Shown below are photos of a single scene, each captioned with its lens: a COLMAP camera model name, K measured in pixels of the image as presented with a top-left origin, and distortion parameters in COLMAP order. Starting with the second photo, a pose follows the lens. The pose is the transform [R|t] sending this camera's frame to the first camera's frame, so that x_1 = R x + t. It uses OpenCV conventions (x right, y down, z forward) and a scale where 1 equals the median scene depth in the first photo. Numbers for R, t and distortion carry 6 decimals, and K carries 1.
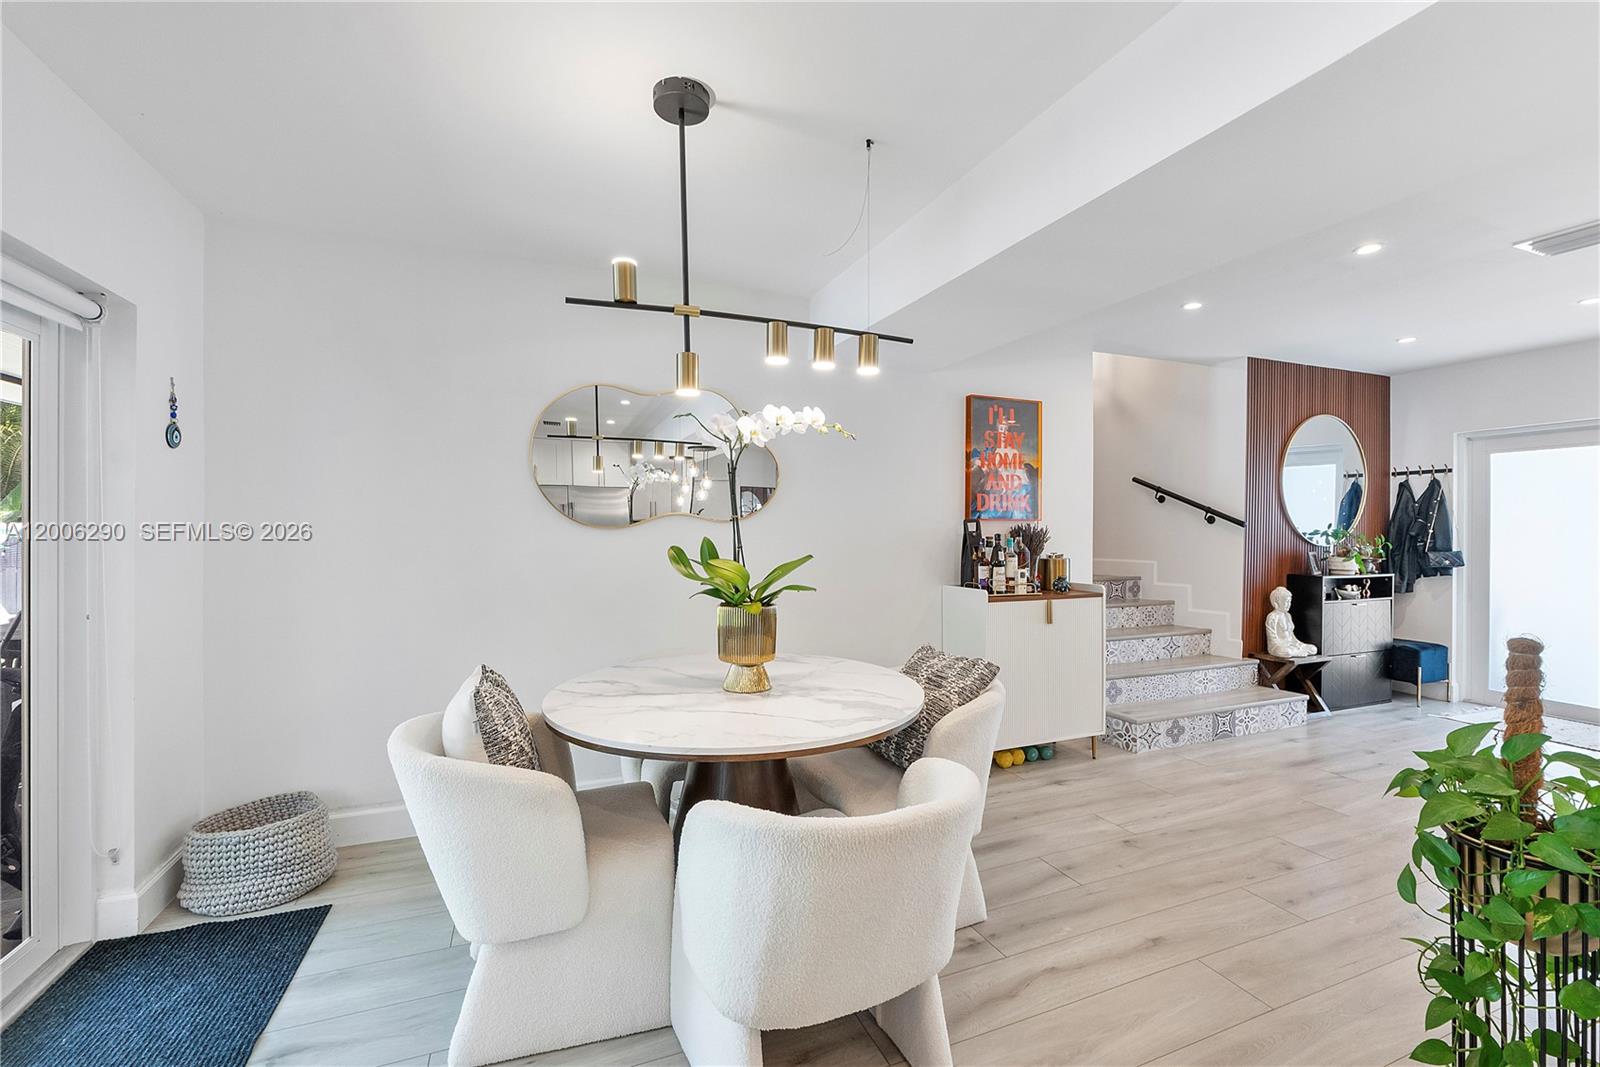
lens RADIAL K [[677.9, 0, 794.7], [0, 677.9, 533.8], [0, 0, 1]] dist [-0.009215, 0.000309]
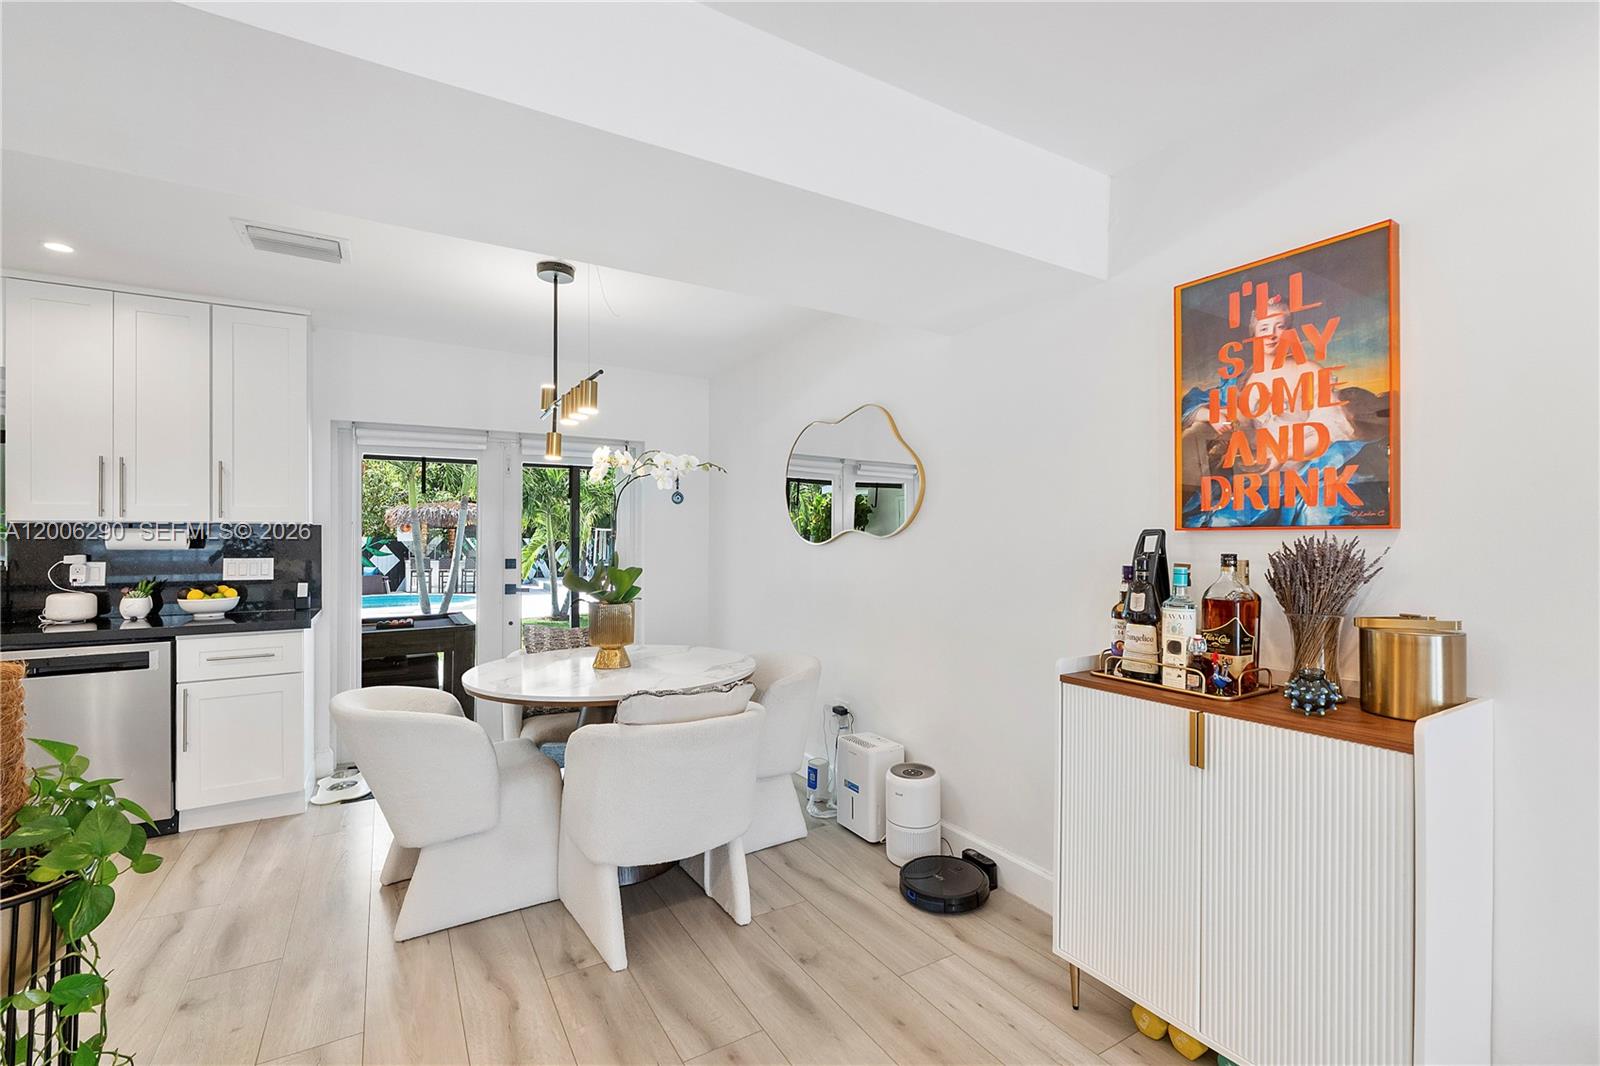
lens RADIAL K [[677.9, 0, 801.9], [0, 677.9, 538.8], [0, 0, 1]] dist [-0.009215, 0.000309]
pose [[0.169694, -0.003620, -0.985490, 0.705857], [-0.008816, 0.999948, -0.005191, -0.008580], [0.985457, 0.009569, 0.169653, 0.623711]]
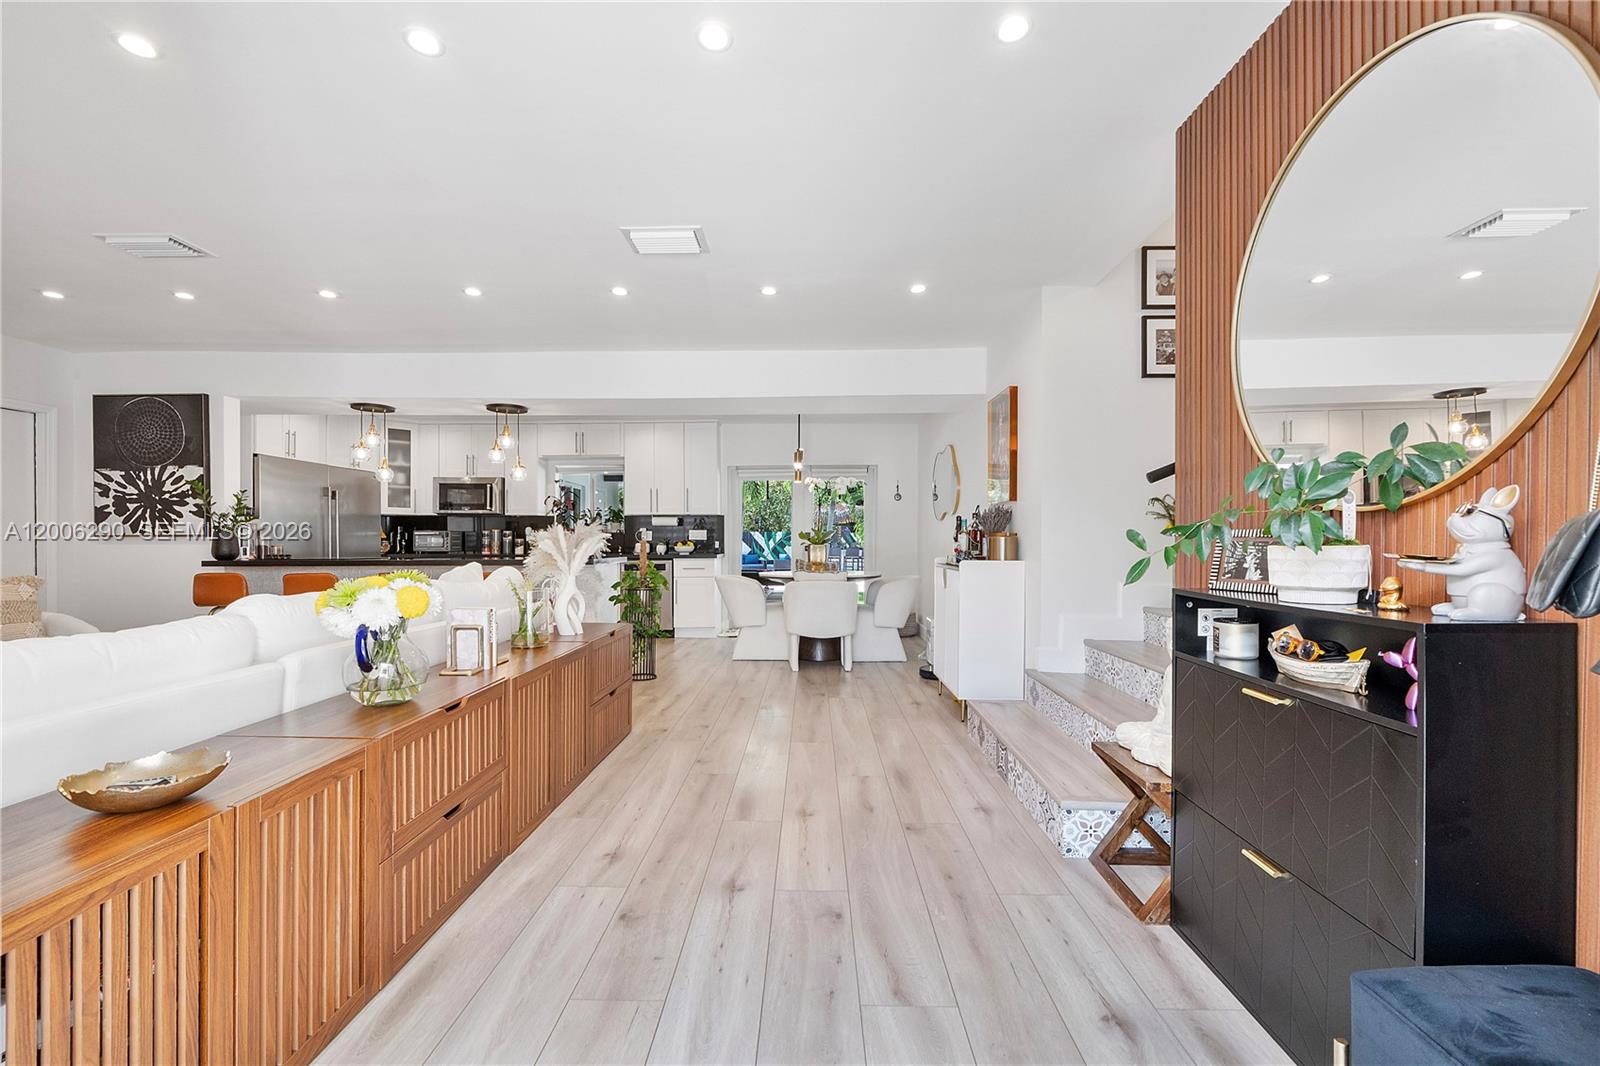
lens RADIAL K [[677.9, 0, 805.5], [0, 677.9, 539.1], [0, 0, 1]] dist [-0.009215, 0.000309]
pose [[-0.378360, -0.001647, -0.925657, 1.492823], [-0.008046, 0.999966, 0.001509, 0.042070], [0.925624, 0.008019, -0.378360, 1.141791]]
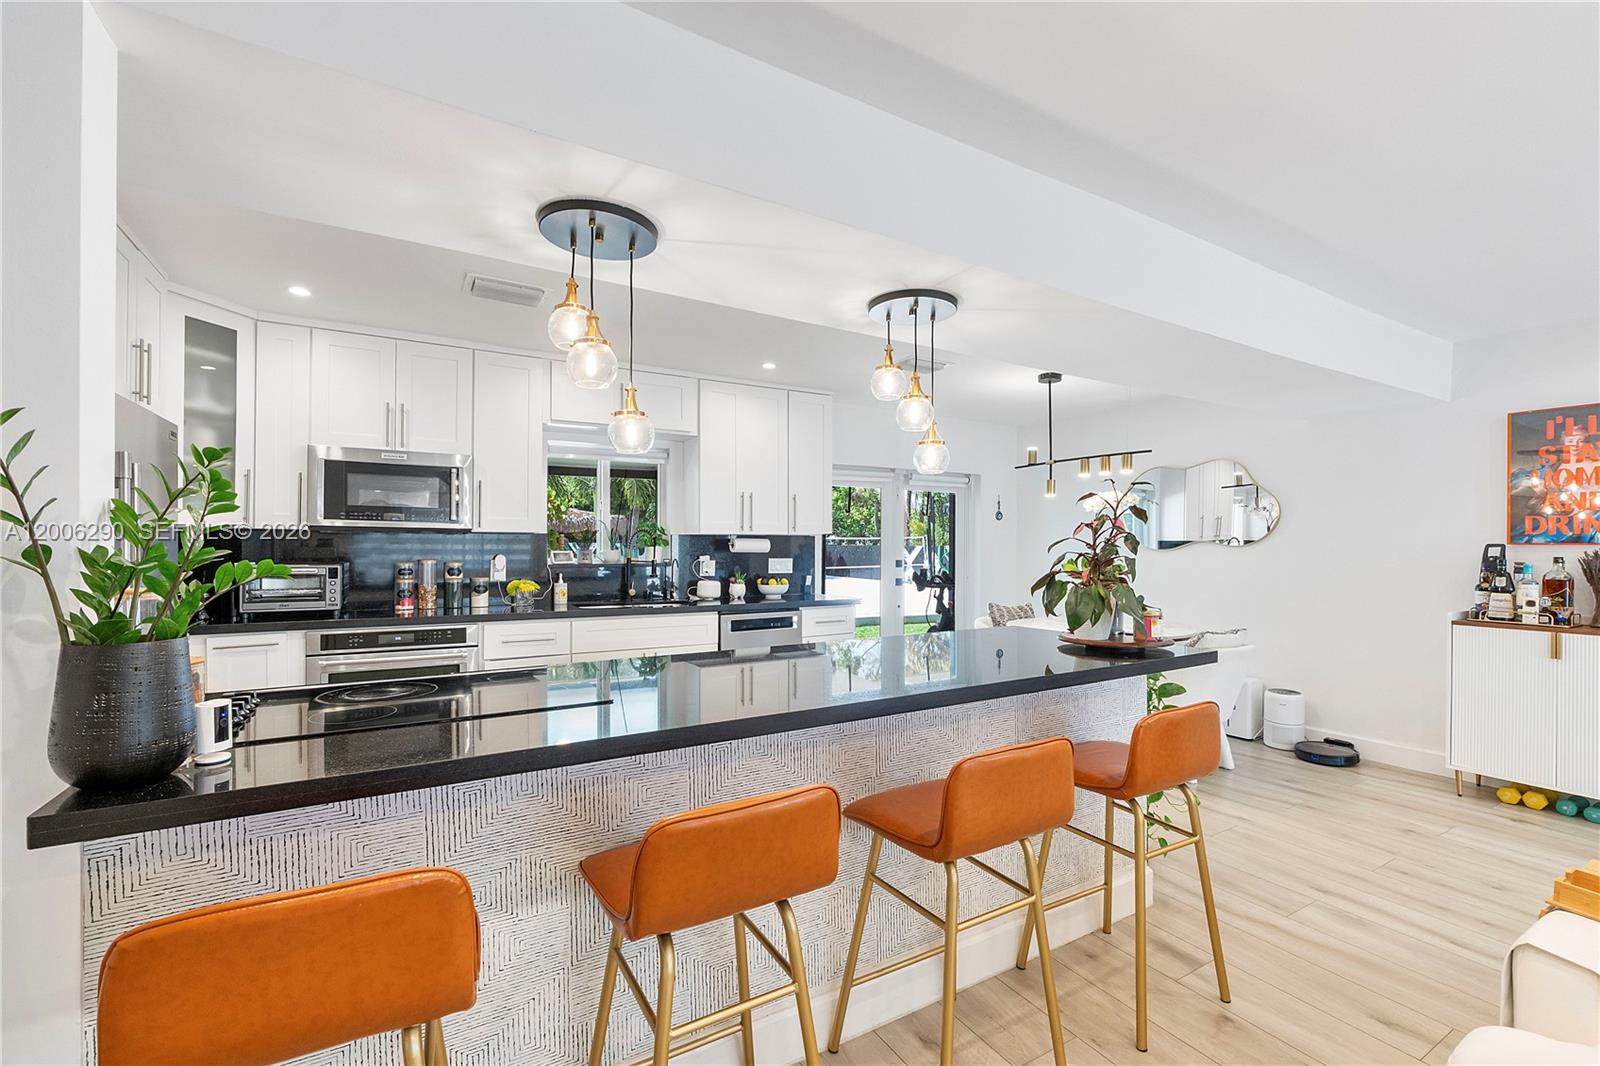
lens RADIAL K [[677.9, 0, 801.6], [0, 677.9, 546.3], [0, 0, 1]] dist [-0.009215, 0.000309]
pose [[0.149683, -0.000917, -0.988734, 1.032575], [-0.013199, 0.999909, -0.002926, -0.001551], [0.988646, 0.013488, 0.149657, -0.127950]]
